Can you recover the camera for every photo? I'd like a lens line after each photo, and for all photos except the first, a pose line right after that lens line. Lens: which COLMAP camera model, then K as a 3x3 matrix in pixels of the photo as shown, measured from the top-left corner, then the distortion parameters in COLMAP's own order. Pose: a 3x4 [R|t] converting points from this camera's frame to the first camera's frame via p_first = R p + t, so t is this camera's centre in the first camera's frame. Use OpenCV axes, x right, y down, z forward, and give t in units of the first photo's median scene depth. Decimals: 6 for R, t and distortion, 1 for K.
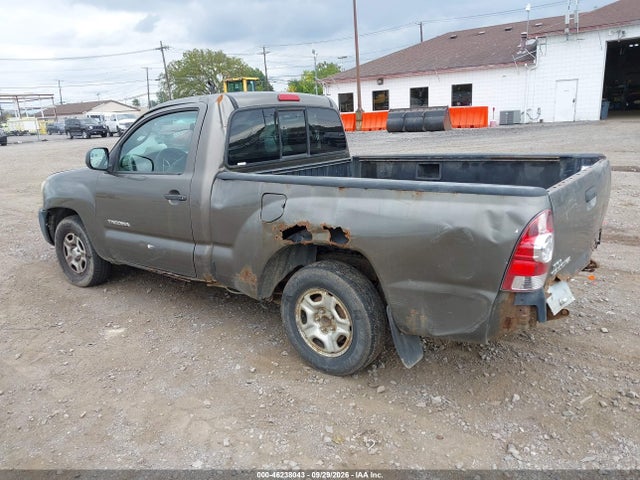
lens RADIAL K [[524.2, 0, 311.8], [0, 524.2, 242.4], [0, 0, 1]] dist [0.042615, -0.040781]
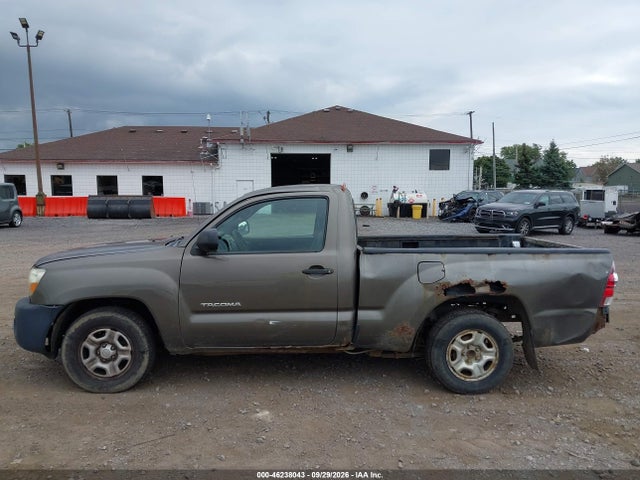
lens RADIAL K [[524.2, 0, 311.8], [0, 524.2, 242.4], [0, 0, 1]] dist [0.042615, -0.040781]
pose [[0.749726, -0.009332, 0.661682, -1.023871], [0.119086, 0.985479, -0.121032, -0.015356], [-0.650945, 0.169538, 0.739951, 0.189272]]
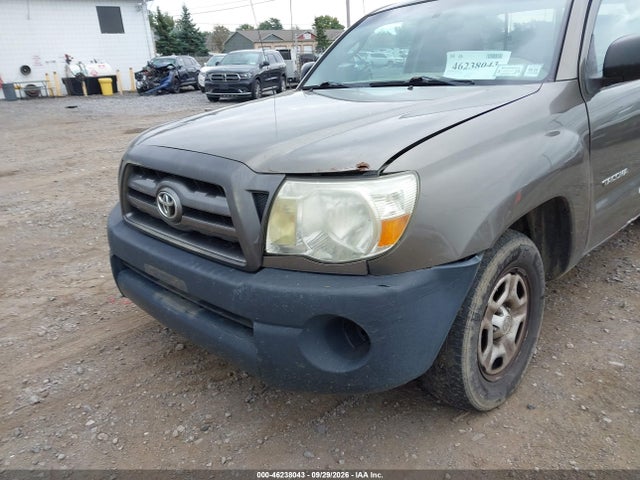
lens RADIAL K [[524.2, 0, 311.8], [0, 524.2, 242.4], [0, 0, 1]] dist [0.042615, -0.040781]
pose [[0.097921, -0.283490, 0.953963, -1.120802], [0.290047, 0.925084, 0.245136, -0.241053], [-0.951990, 0.252690, 0.172811, 1.442420]]
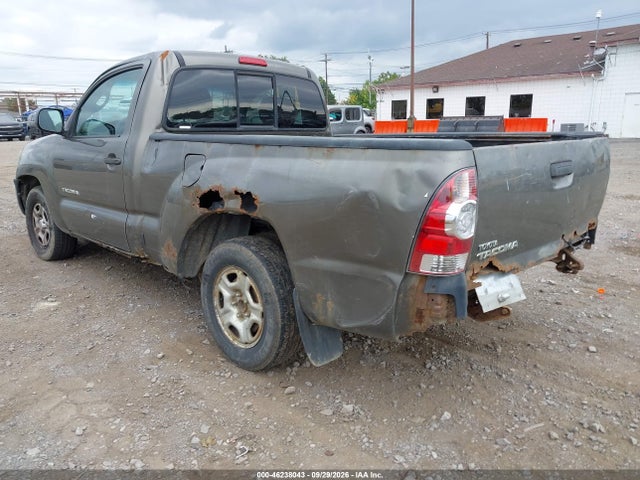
lens RADIAL K [[524.2, 0, 311.8], [0, 524.2, 242.4], [0, 0, 1]] dist [0.042615, -0.040781]
pose [[0.991484, 0.069370, -0.110218, 0.198128], [-0.071665, 0.997284, -0.016996, 0.046244], [0.108739, 0.024750, 0.993762, 0.137109]]
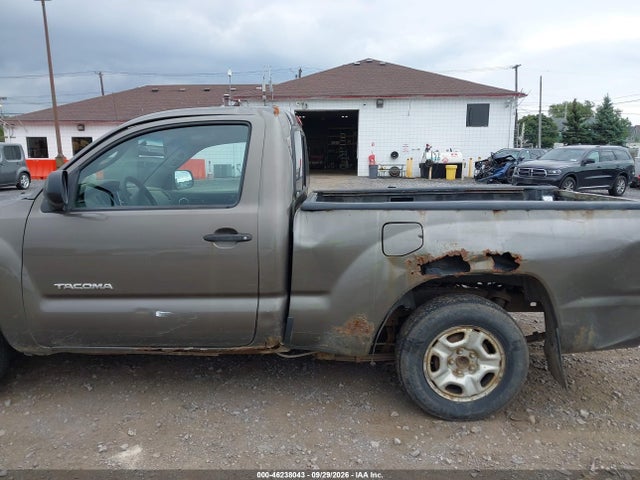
lens RADIAL K [[510.9, 0, 314.9], [0, 510.9, 257.0], [0, 0, 1]] dist [0.013413, -0.003805]
pose [[0.799703, -0.067656, 0.596572, -0.596255], [0.110293, 0.993276, -0.035202, -0.021681], [-0.590179, 0.093949, 0.801787, 0.377933]]
